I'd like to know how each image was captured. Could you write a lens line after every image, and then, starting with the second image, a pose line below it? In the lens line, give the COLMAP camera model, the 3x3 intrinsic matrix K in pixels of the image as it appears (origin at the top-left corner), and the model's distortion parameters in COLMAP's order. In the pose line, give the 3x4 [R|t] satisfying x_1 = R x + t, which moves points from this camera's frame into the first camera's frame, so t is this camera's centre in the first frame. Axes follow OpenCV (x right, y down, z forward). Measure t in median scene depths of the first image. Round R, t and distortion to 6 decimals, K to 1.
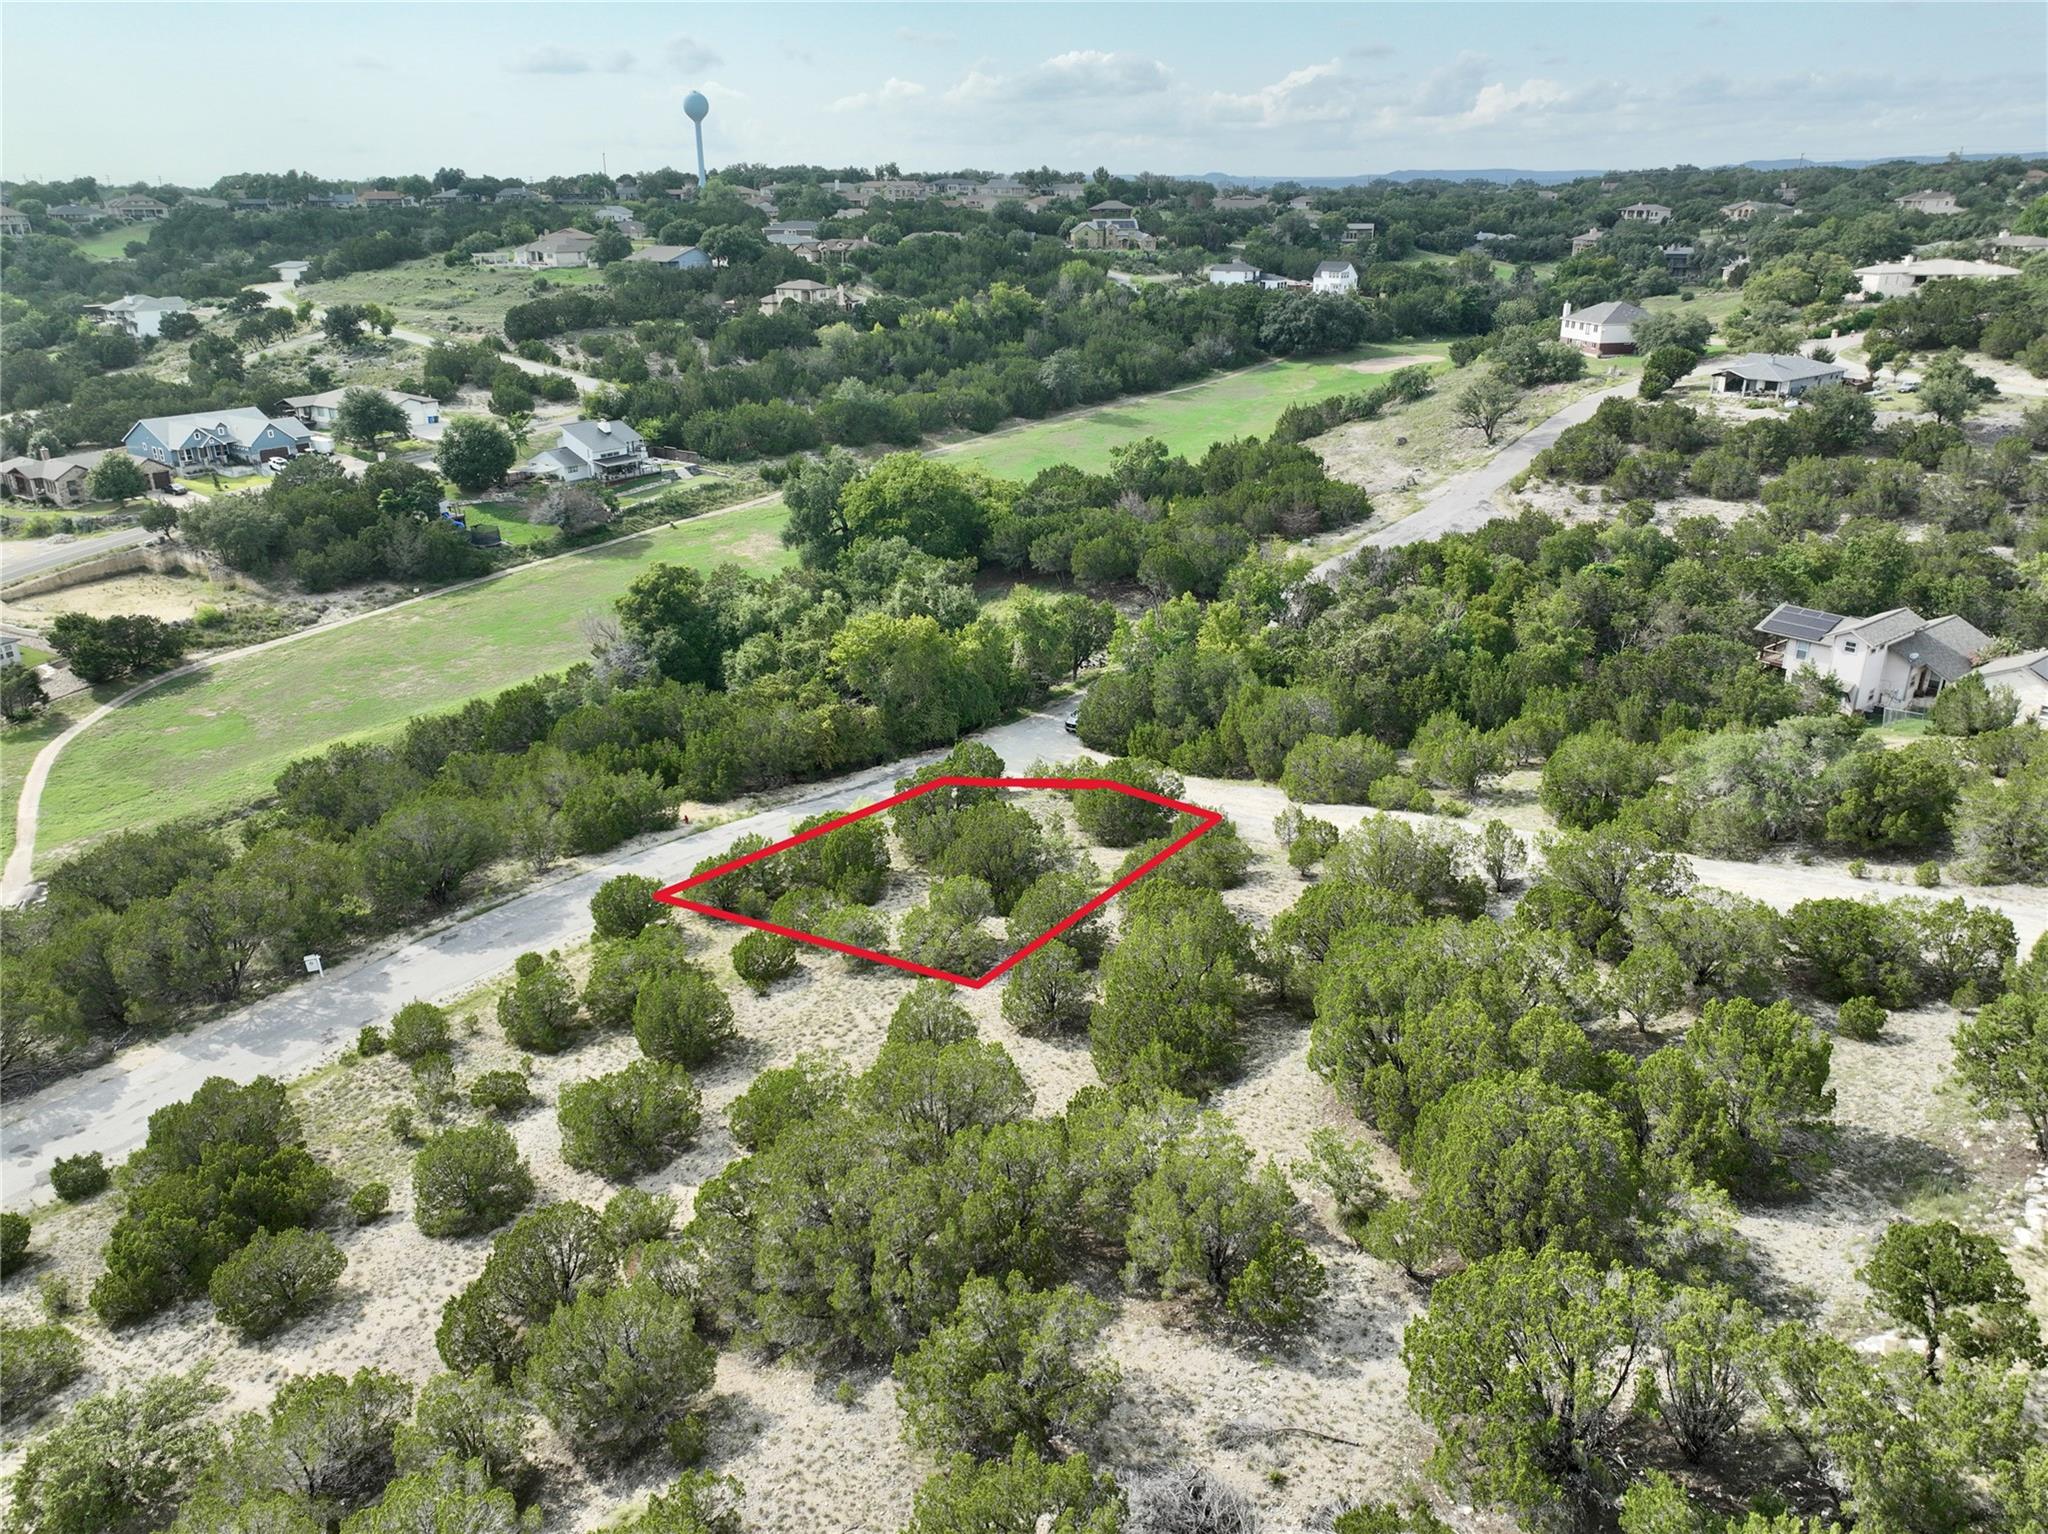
lens RADIAL K [[1435.7, 0, 1031.0], [0, 1435.7, 764.6], [0, 0, 1]] dist [-0.008810, 0.025961]
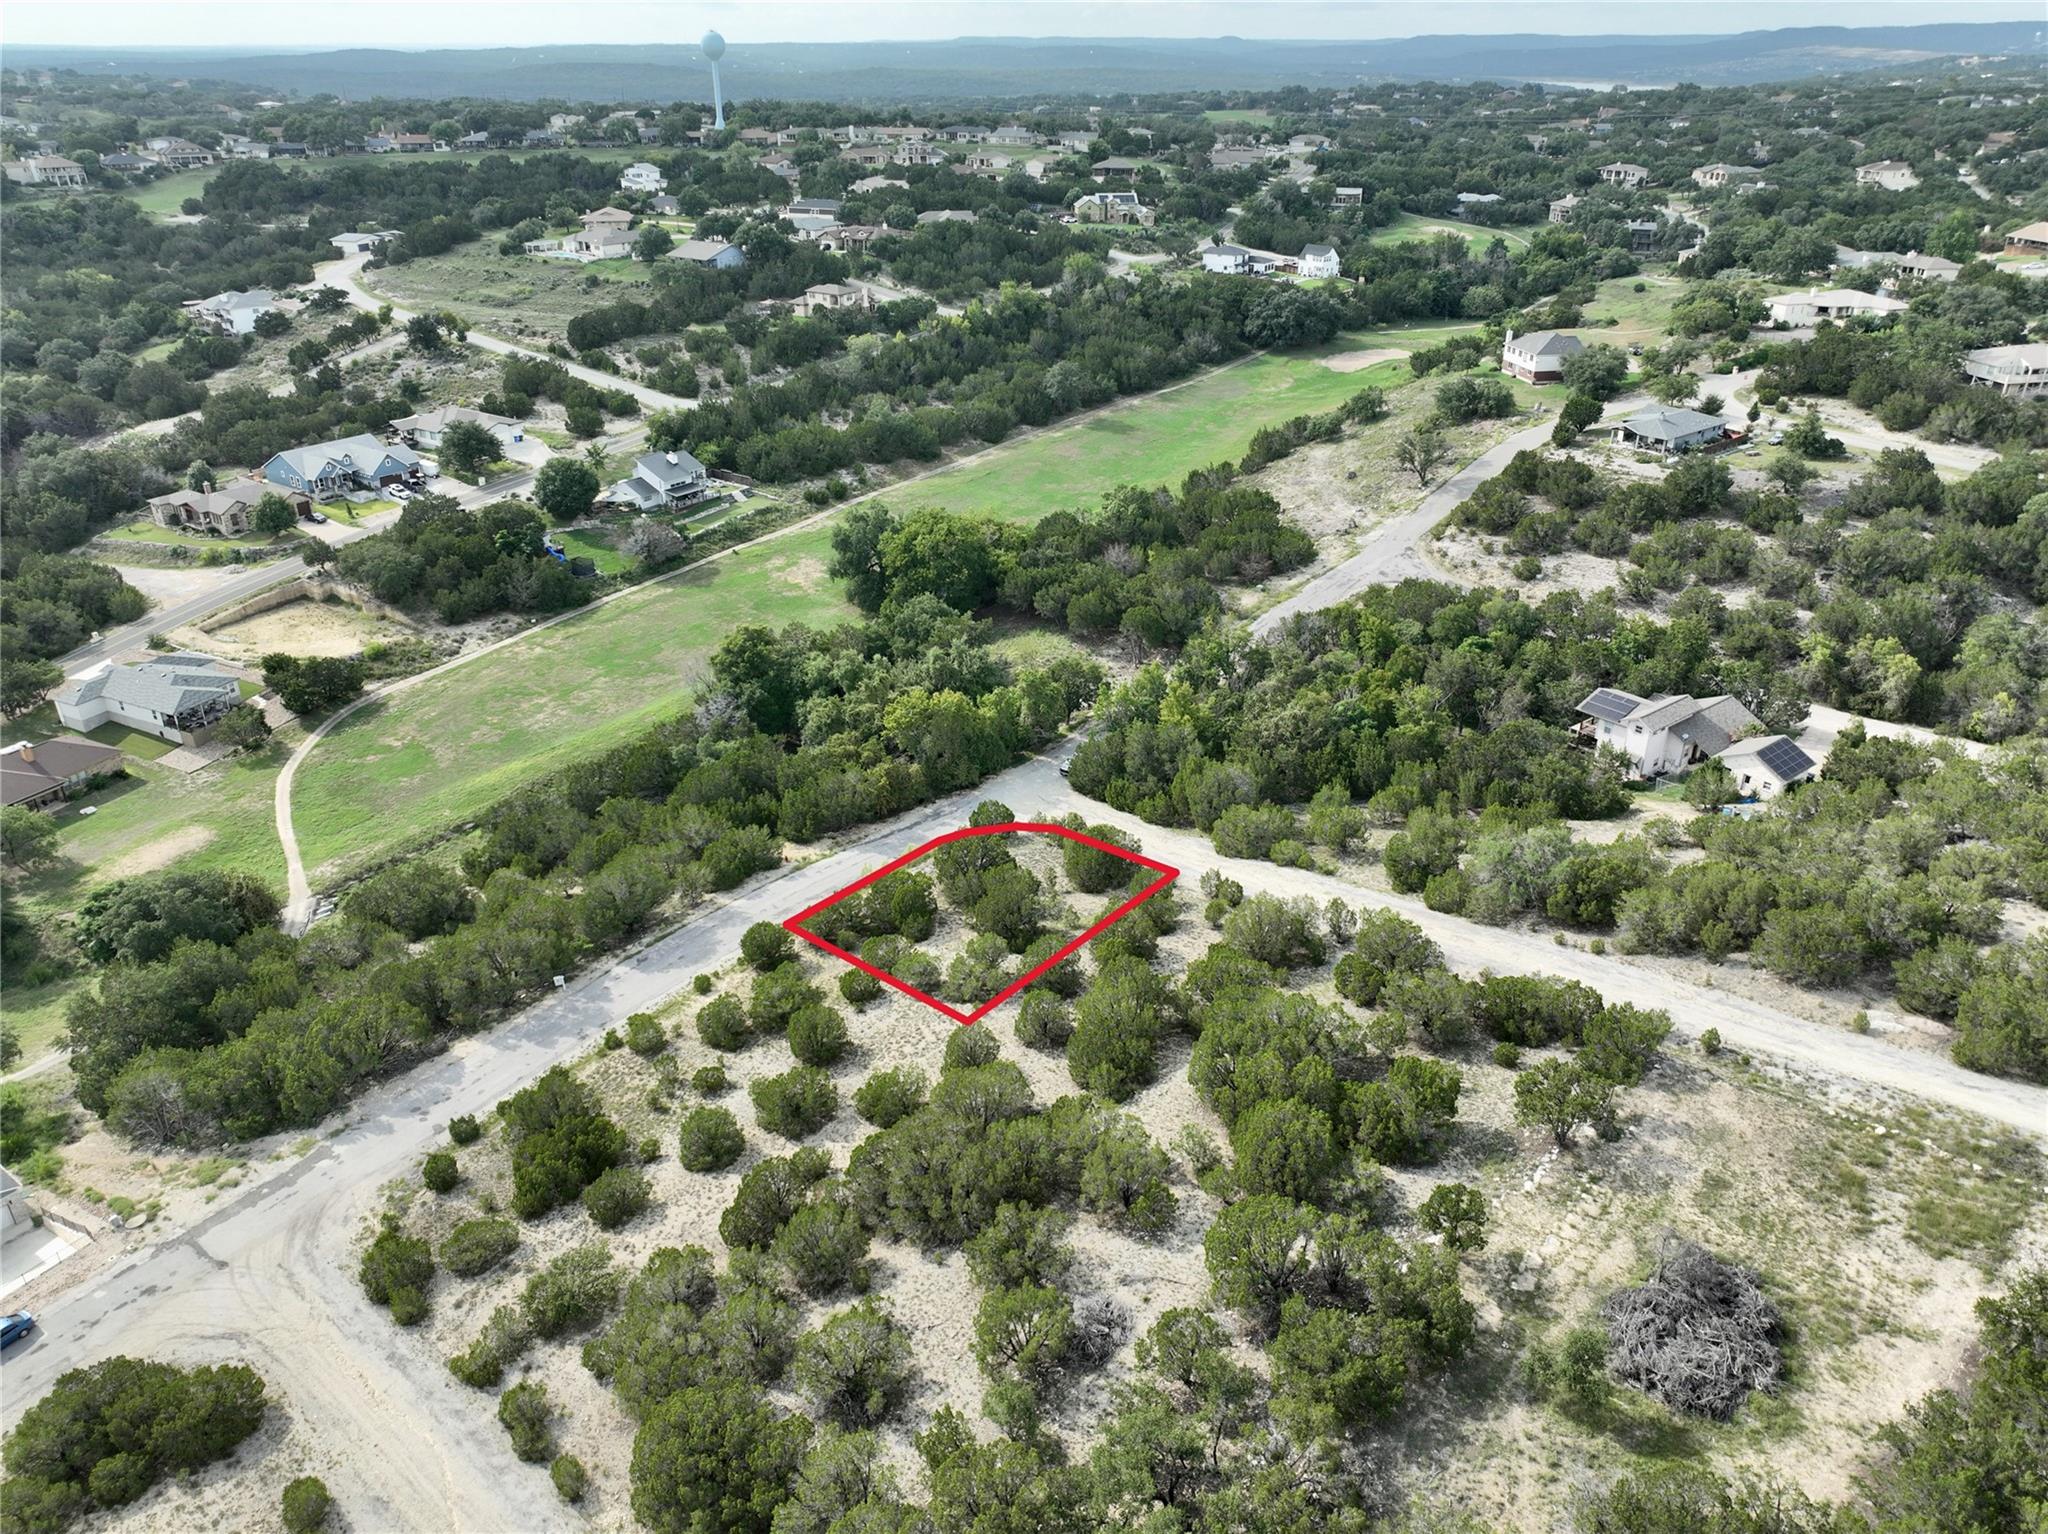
lens RADIAL K [[1437.6, 0, 1031.0], [0, 1437.6, 758.9], [0, 0, 1]] dist [-0.000058, 0.012179]
pose [[0.999980, 0.005927, -0.002215, 0.000129], [-0.005736, 0.996943, 0.077928, -0.103354], [0.002670, -0.077913, 0.996957, -0.235984]]
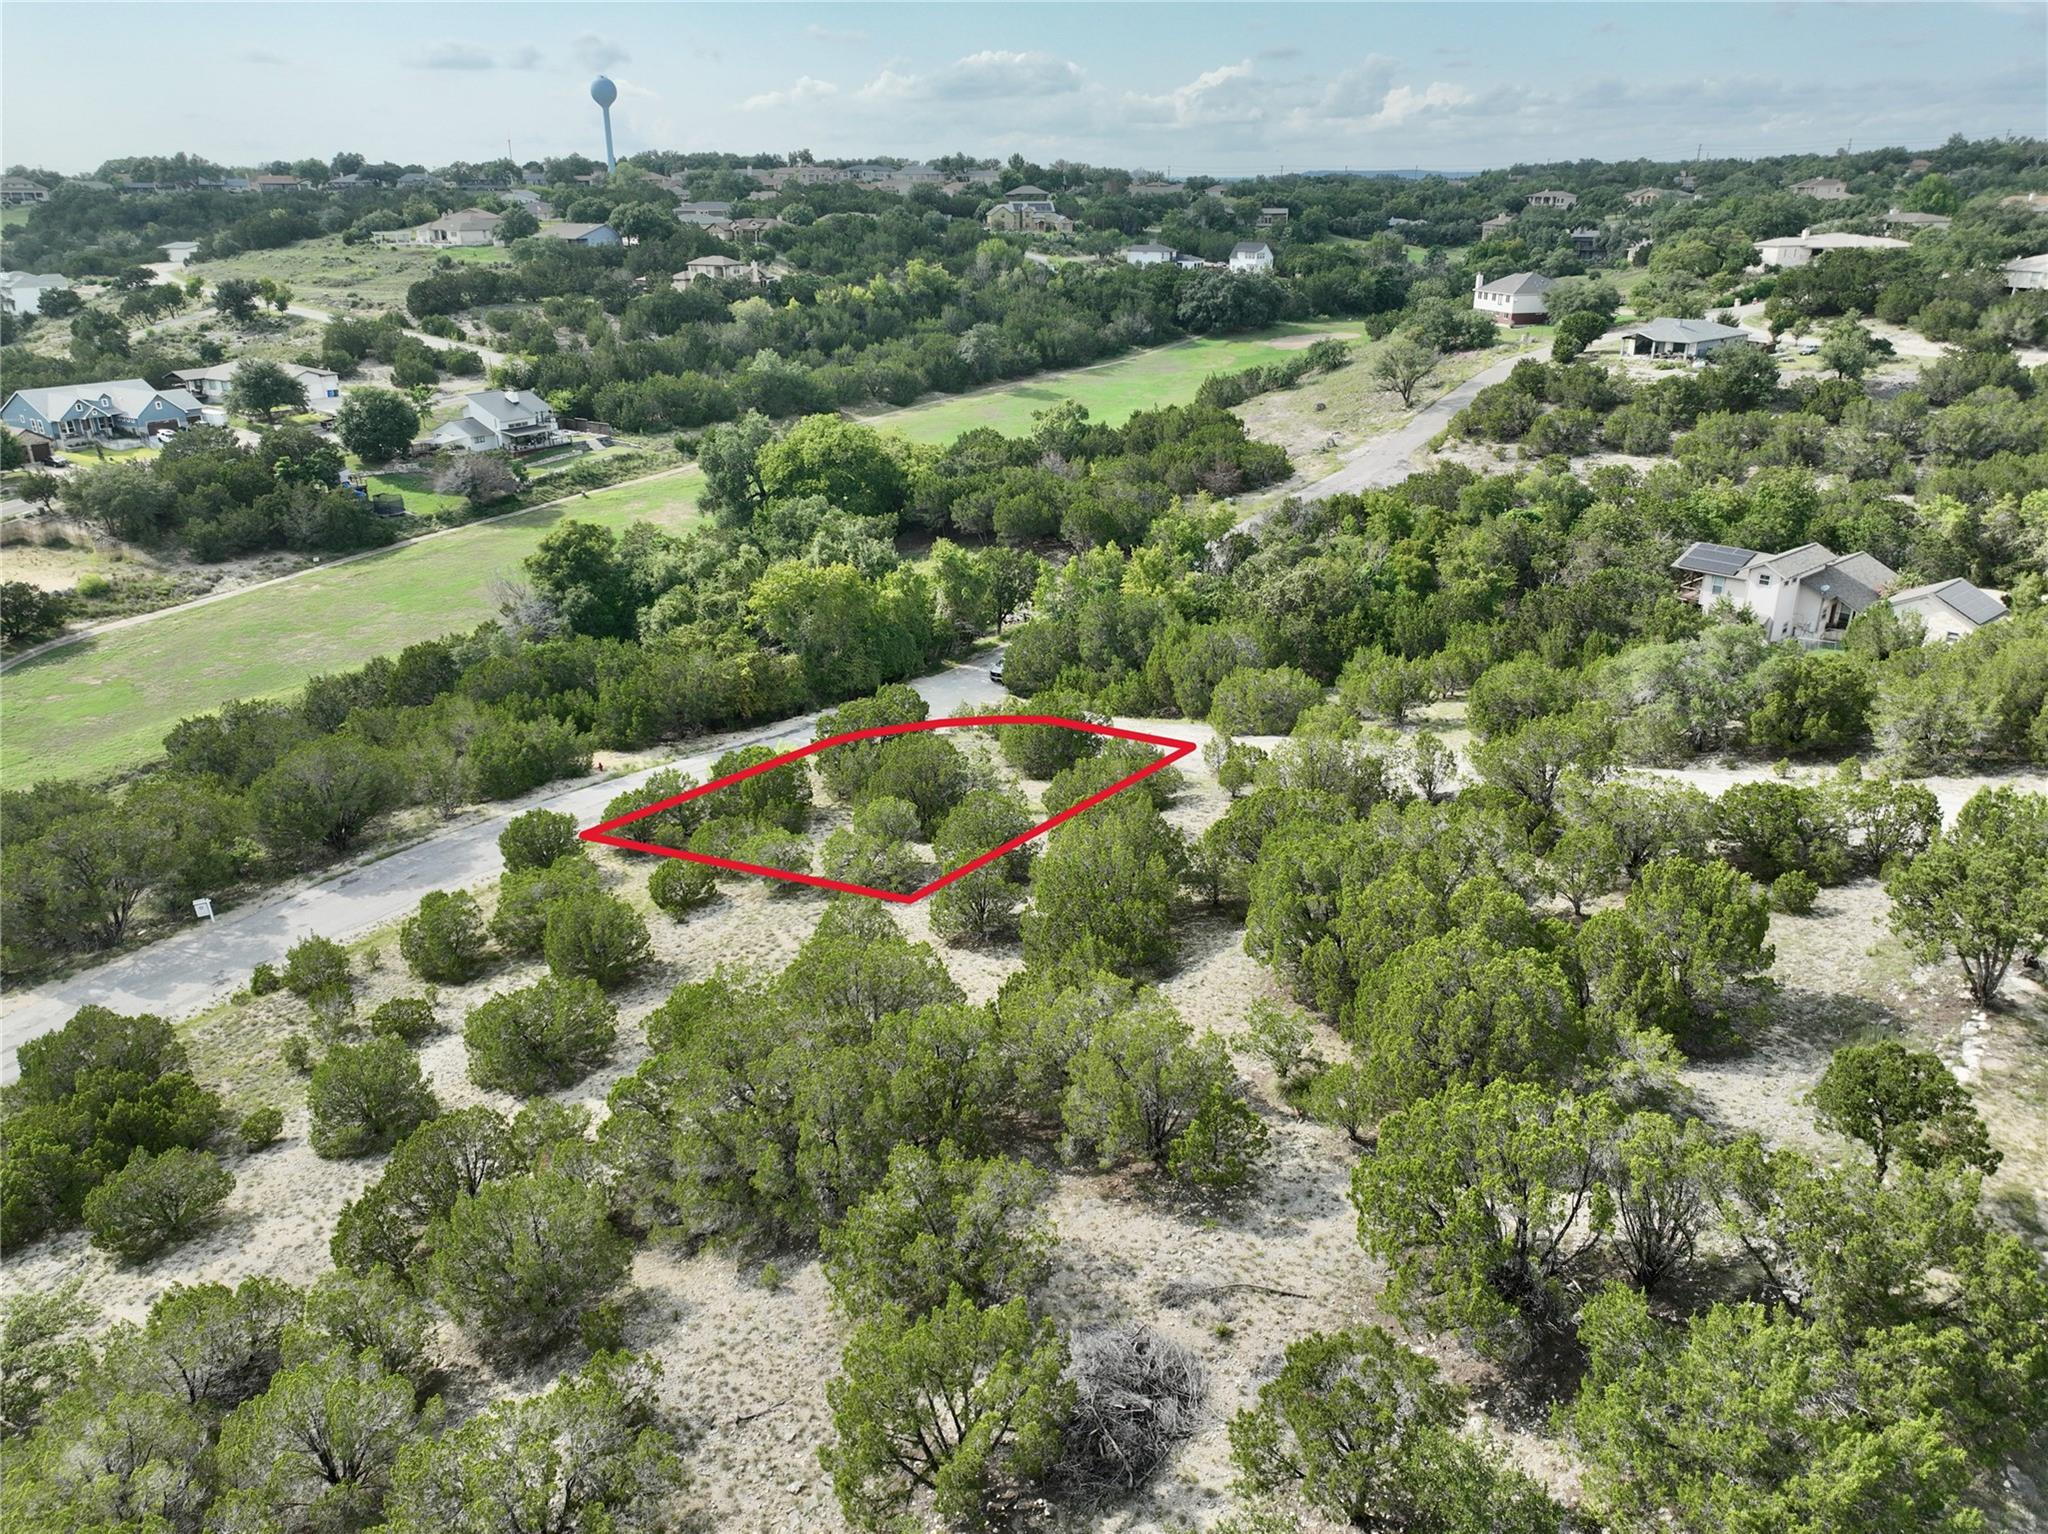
lens RADIAL K [[1435.7, 0, 1031.0], [0, 1435.7, 764.6], [0, 0, 1]] dist [-0.008810, 0.025961]
pose [[0.998513, -0.018175, 0.051387, 0.000116], [0.018188, 0.999835, 0.000206, 0.025503], [-0.051382, 0.000729, 0.998679, 0.010606]]
